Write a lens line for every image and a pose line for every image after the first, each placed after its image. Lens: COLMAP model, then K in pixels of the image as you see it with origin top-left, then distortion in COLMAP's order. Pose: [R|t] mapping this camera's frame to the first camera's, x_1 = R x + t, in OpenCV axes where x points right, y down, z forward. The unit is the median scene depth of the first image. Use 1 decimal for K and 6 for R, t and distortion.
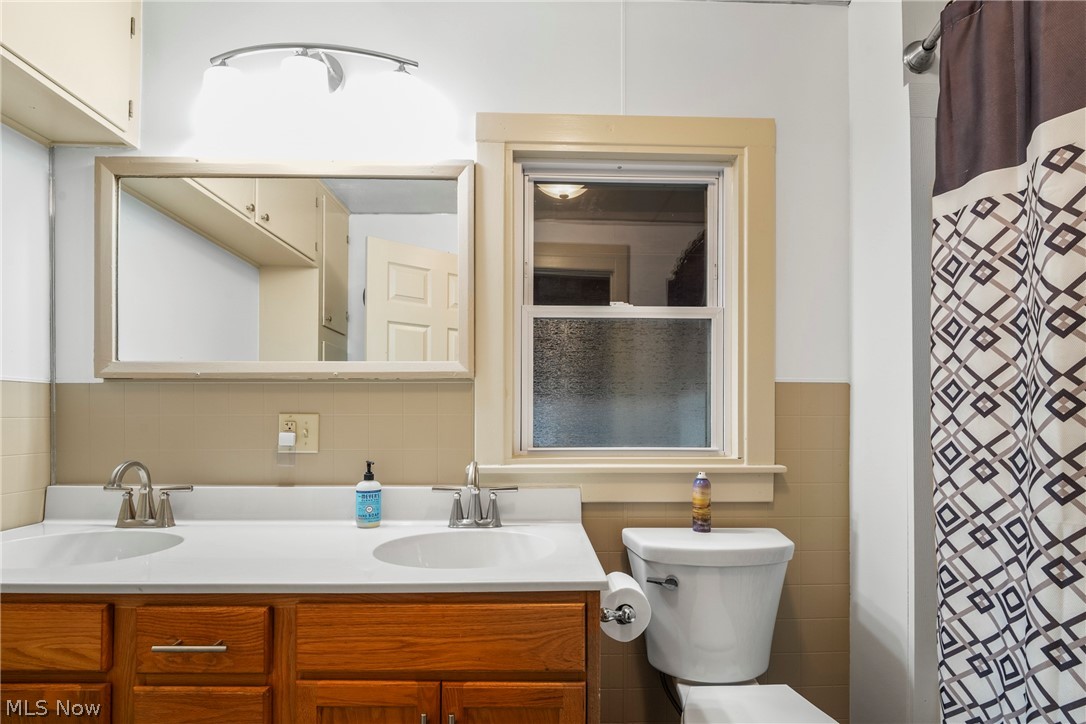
lens RADIAL K [[541.3, 0, 544.4], [0, 541.3, 411.0], [0, 0, 1]] dist [-0.000270, -0.000358]
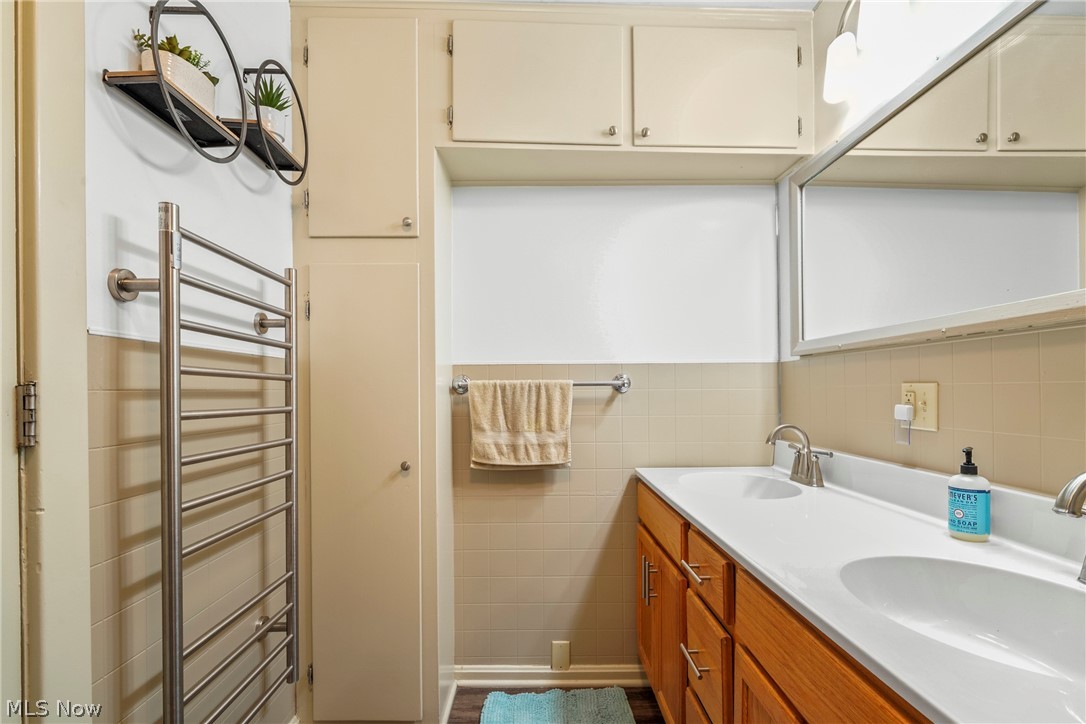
lens RADIAL K [[517.8, 0, 541.6], [0, 517.8, 387.5], [0, 0, 1]] dist [-0.001084, -0.000480]
pose [[-0.006946, -0.005826, -0.999959, 0.356539], [0.011504, 0.999916, -0.005906, 0.010969], [0.999910, -0.011545, -0.006878, 0.433166]]
